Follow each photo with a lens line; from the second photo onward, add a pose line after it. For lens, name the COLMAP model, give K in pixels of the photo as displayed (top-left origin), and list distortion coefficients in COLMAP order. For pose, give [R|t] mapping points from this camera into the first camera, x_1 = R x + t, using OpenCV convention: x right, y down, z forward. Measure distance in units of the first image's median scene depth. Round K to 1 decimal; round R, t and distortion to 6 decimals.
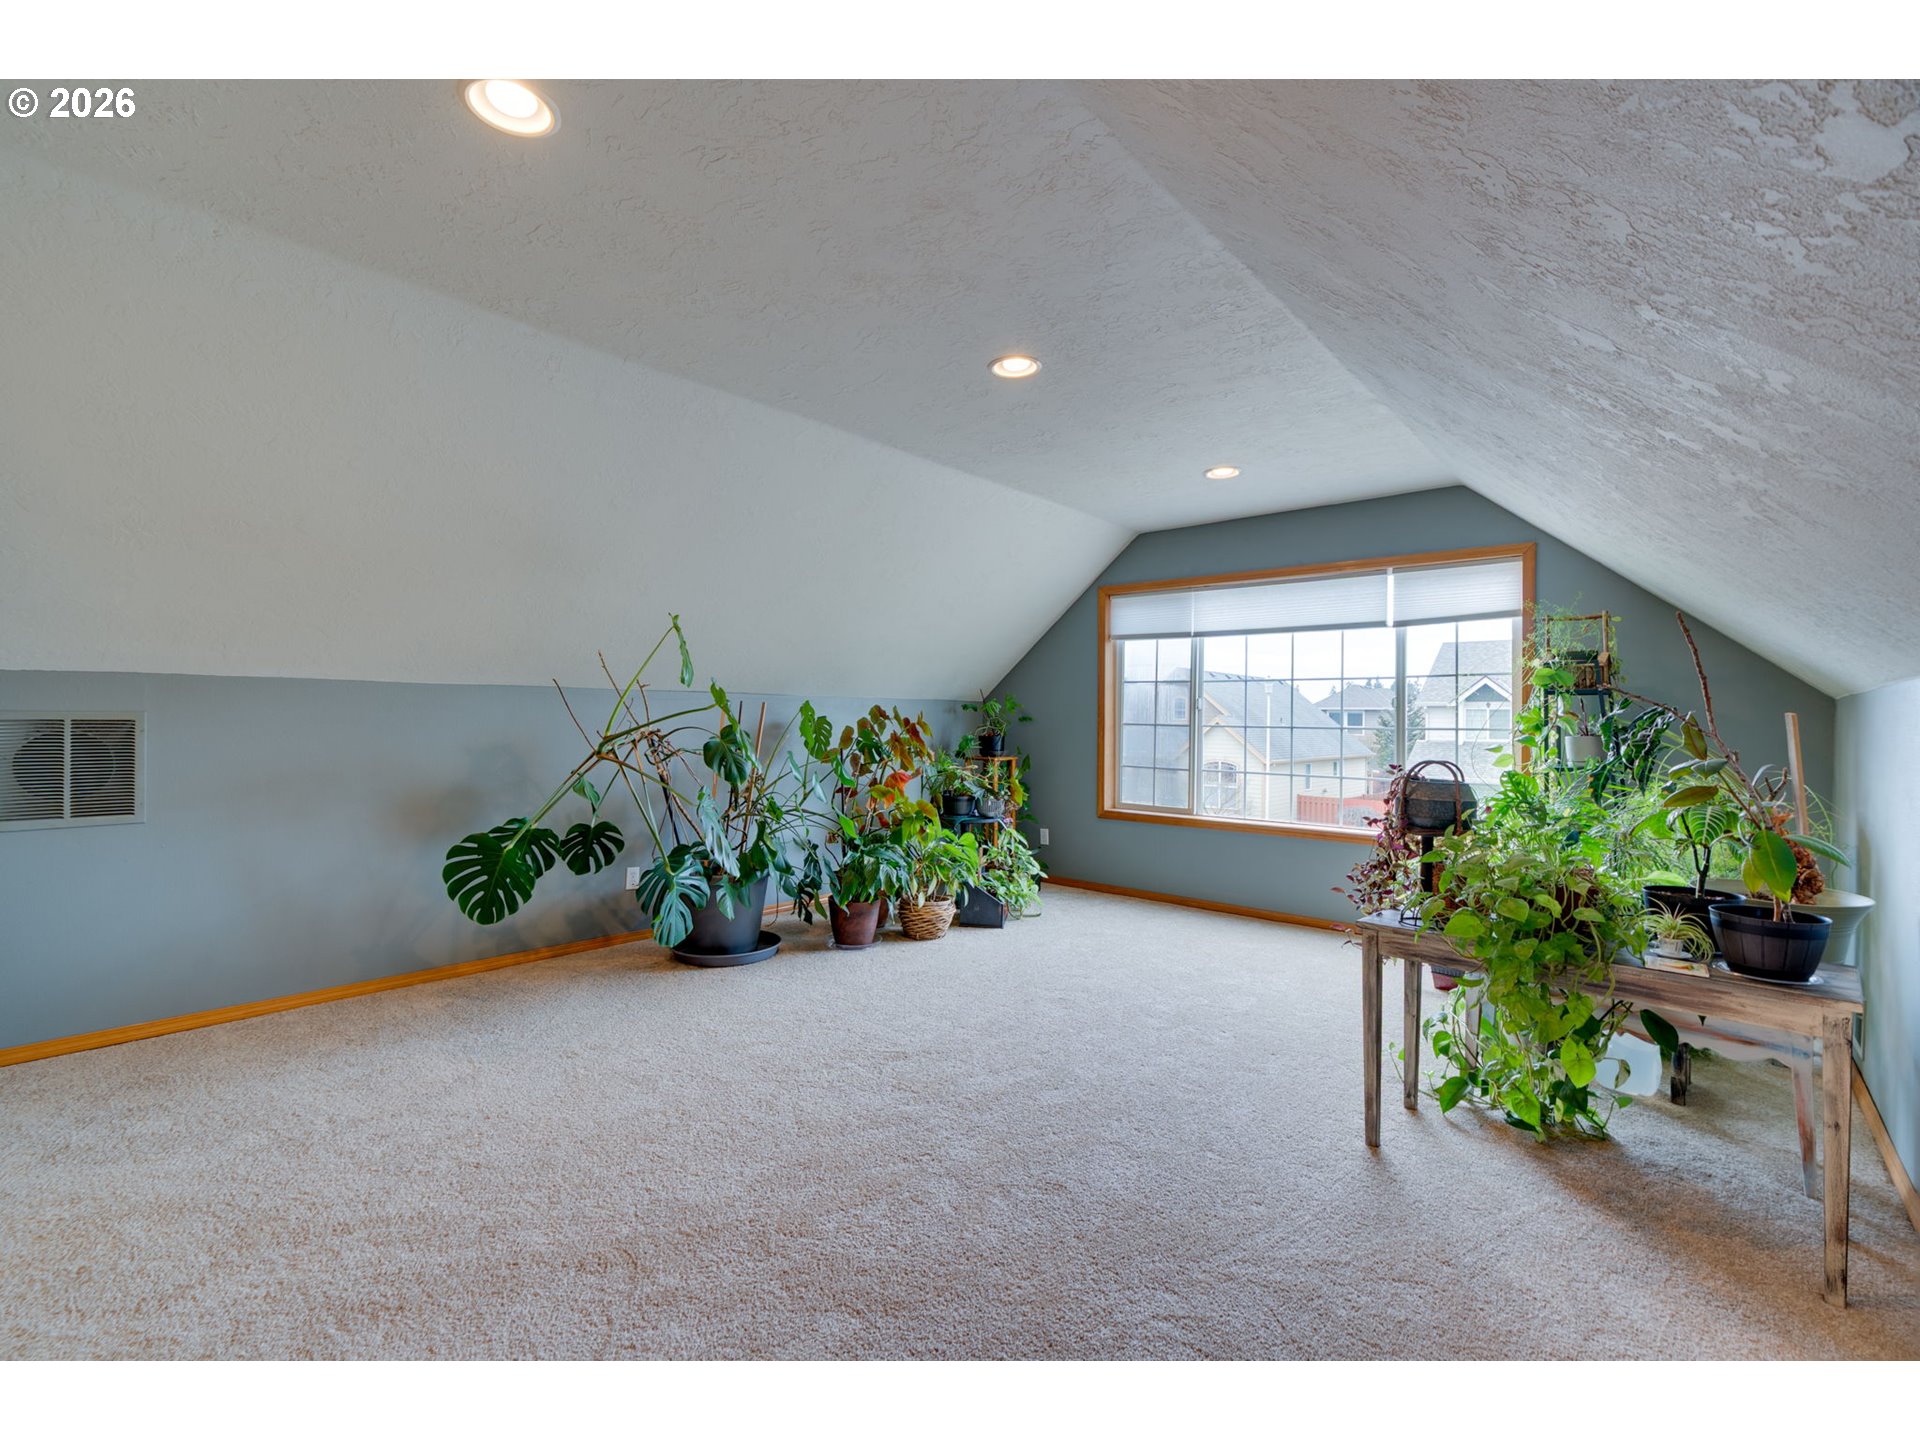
lens RADIAL K [[866.1, 0, 942.1], [0, 866.1, 720.3], [0, 0, 1]] dist [0.004032, 0.000413]
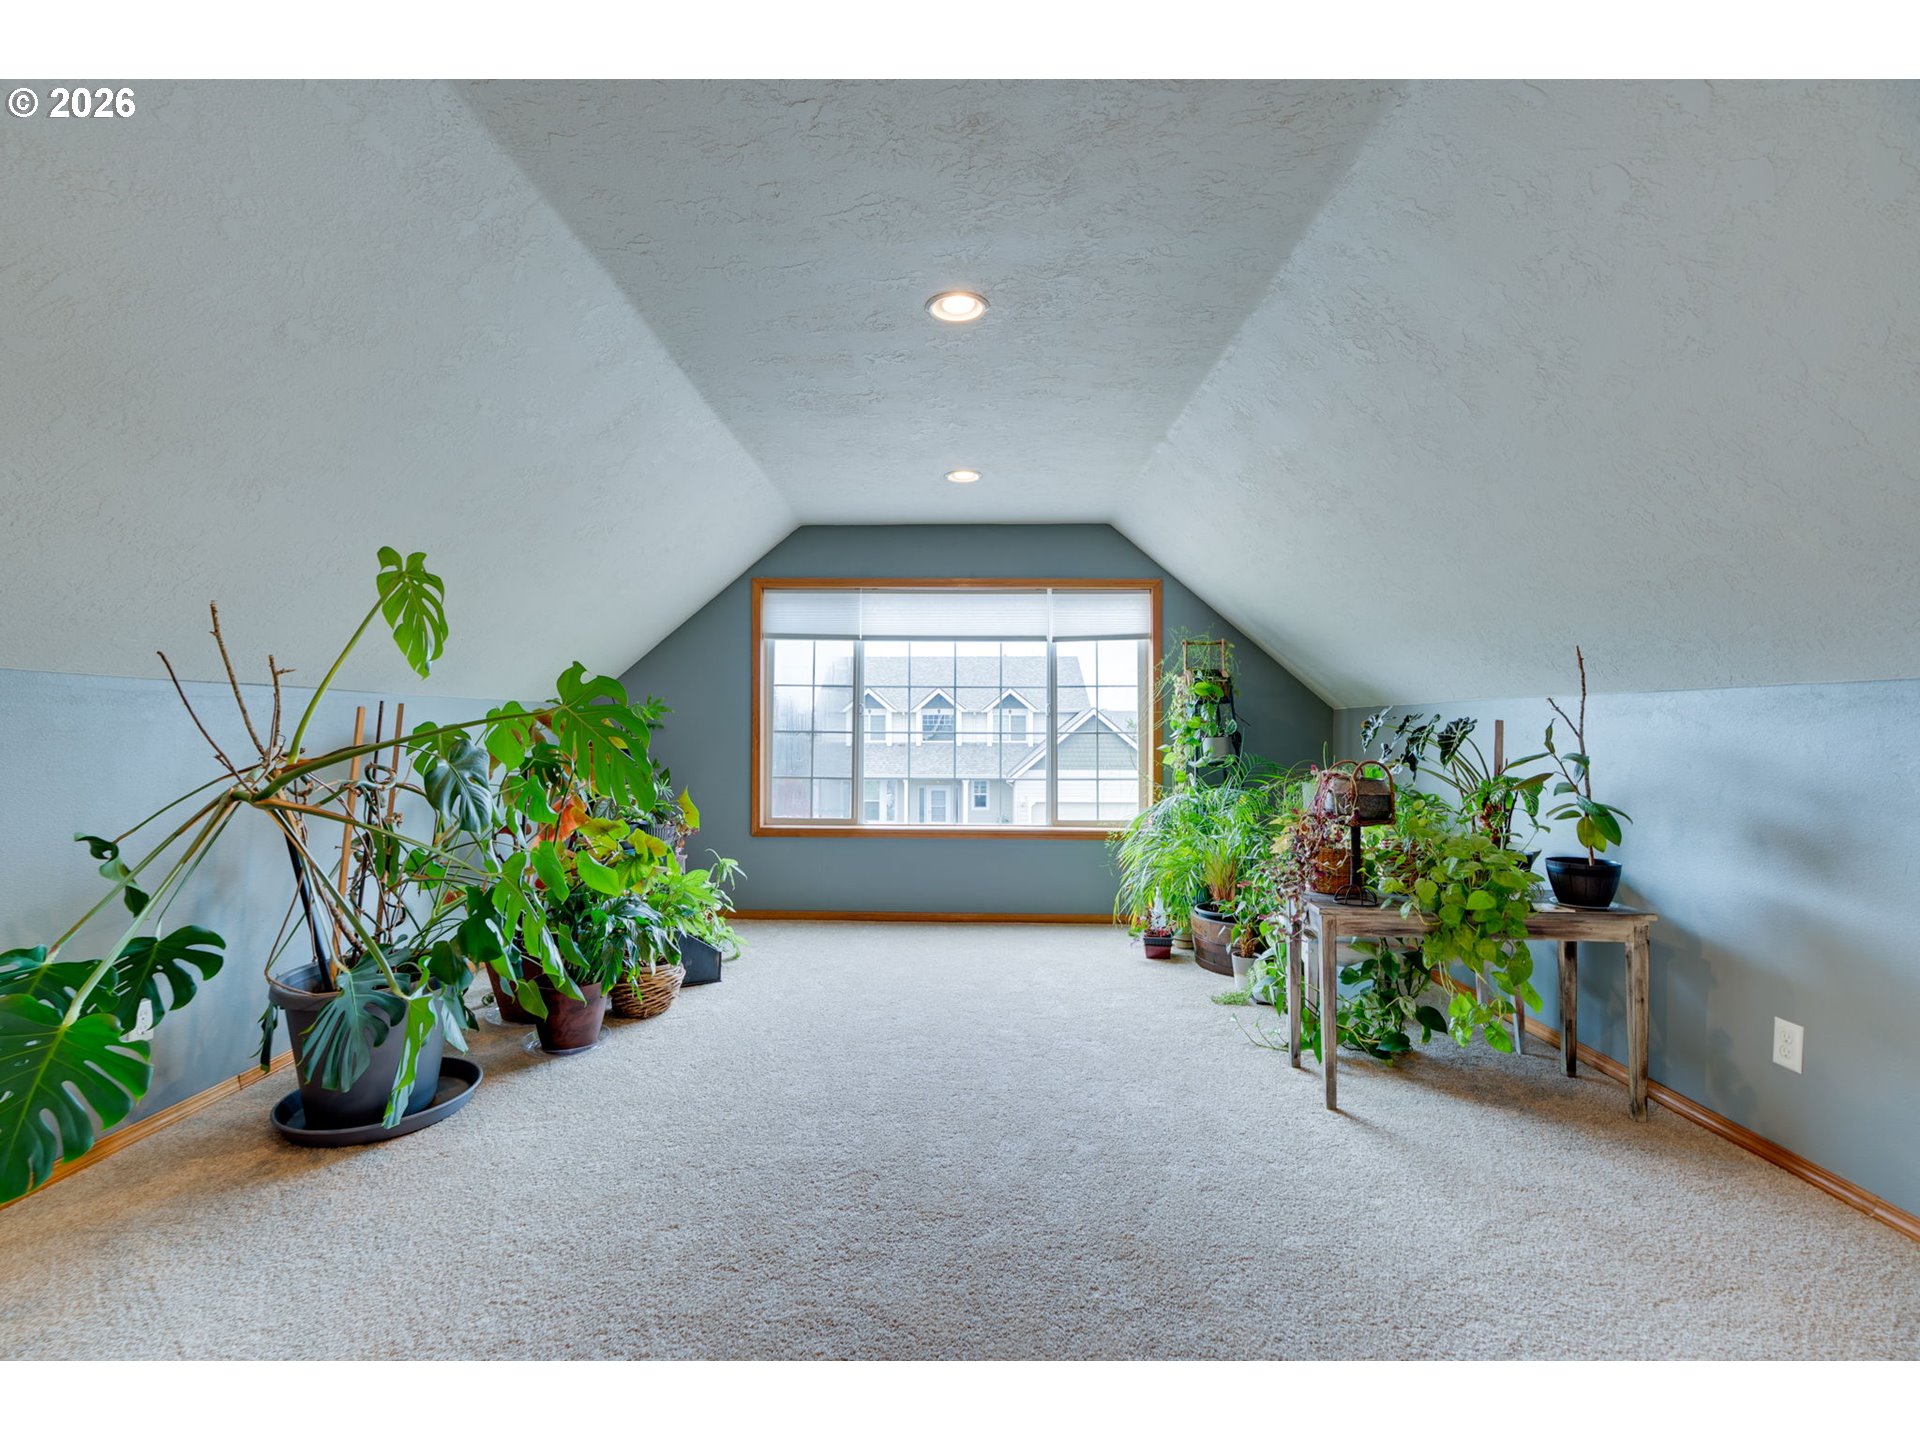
lens RADIAL K [[866.1, 0, 956.2], [0, 866.1, 722.5], [0, 0, 1]] dist [0.004032, 0.000413]
pose [[0.761181, -0.003127, 0.648532, -0.268873], [0.005582, 0.999983, -0.001730, -0.002434], [-0.648516, 0.004937, 0.761185, 0.211207]]
